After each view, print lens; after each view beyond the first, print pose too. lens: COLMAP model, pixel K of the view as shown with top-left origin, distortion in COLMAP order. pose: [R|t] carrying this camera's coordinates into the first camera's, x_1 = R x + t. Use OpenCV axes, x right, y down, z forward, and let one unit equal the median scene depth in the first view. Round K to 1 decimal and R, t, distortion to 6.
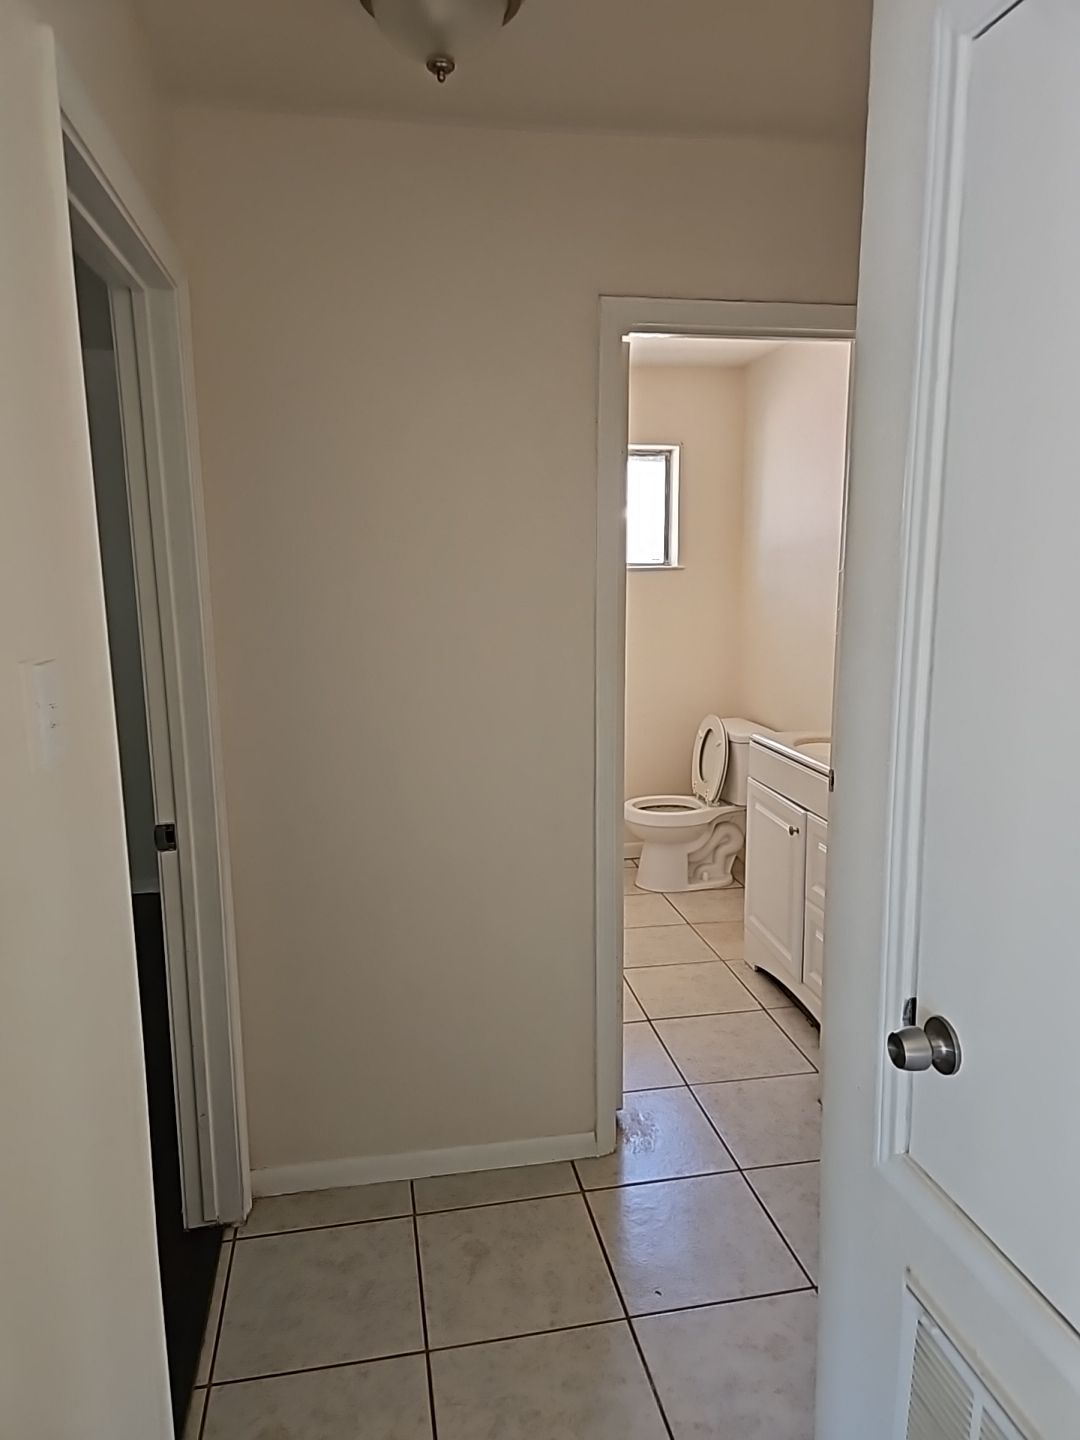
lens RADIAL K [[940.5, 0, 546.4], [0, 940.5, 710.1], [0, 0, 1]] dist [0.076435, -0.065413]
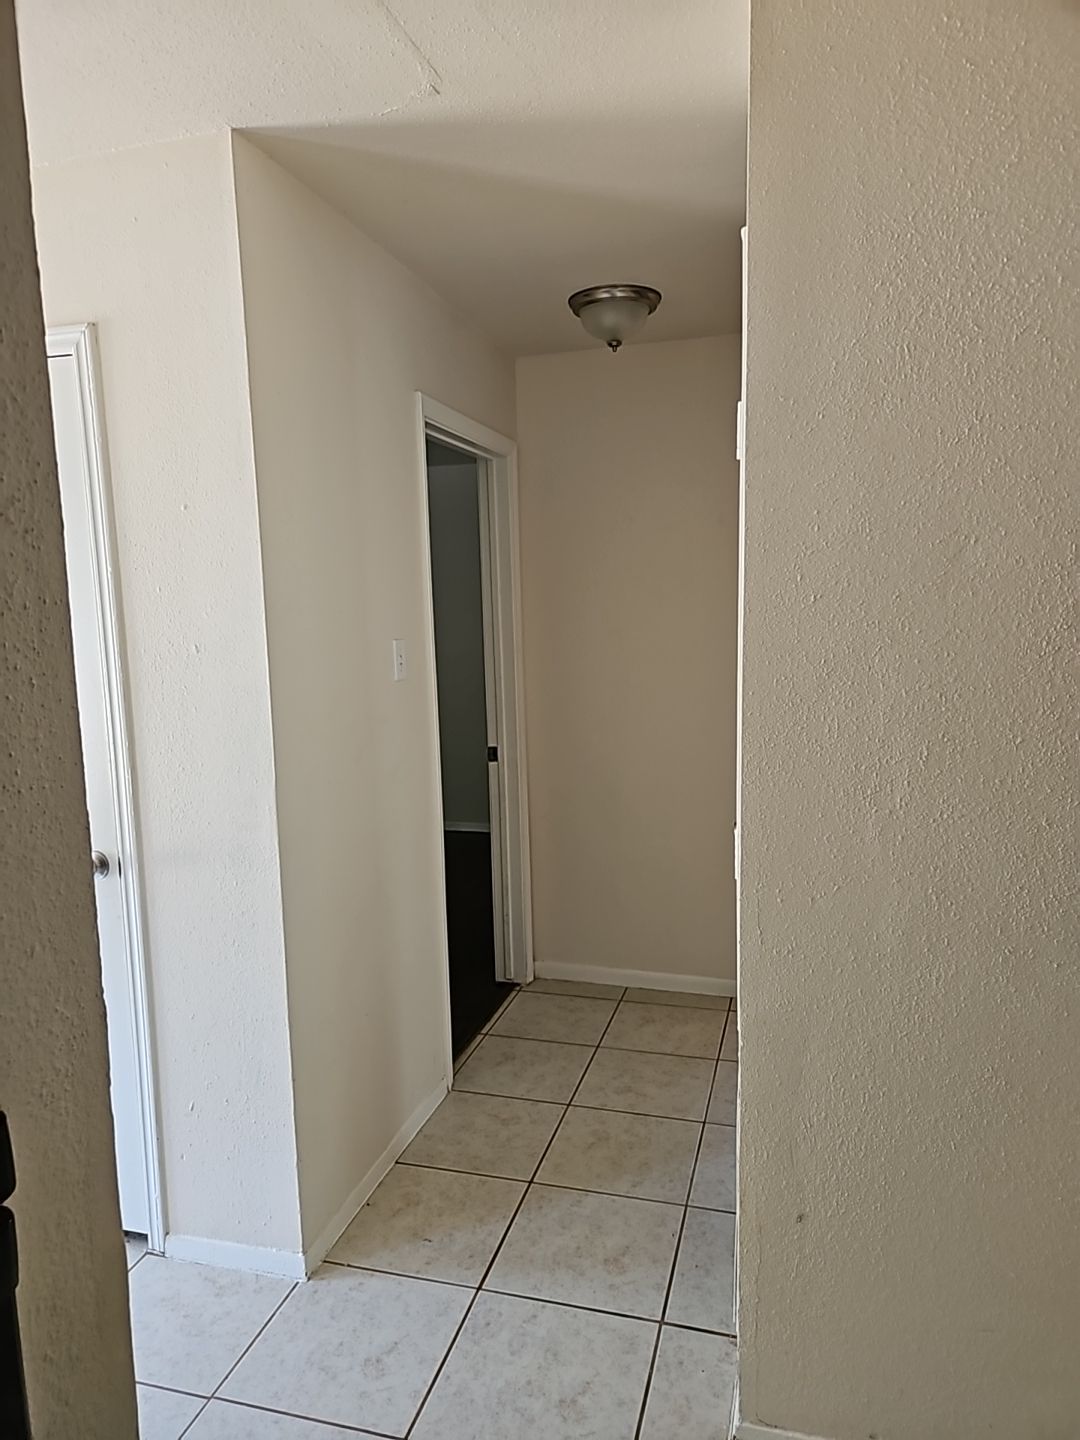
lens RADIAL K [[940.5, 0, 546.4], [0, 940.5, 710.1], [0, 0, 1]] dist [0.076435, -0.065413]
pose [[0.893798, 0.029868, -0.447475, 1.266397], [-0.049849, 0.998213, -0.032942, 0.269076], [0.445691, 0.051750, 0.893690, -1.440971]]
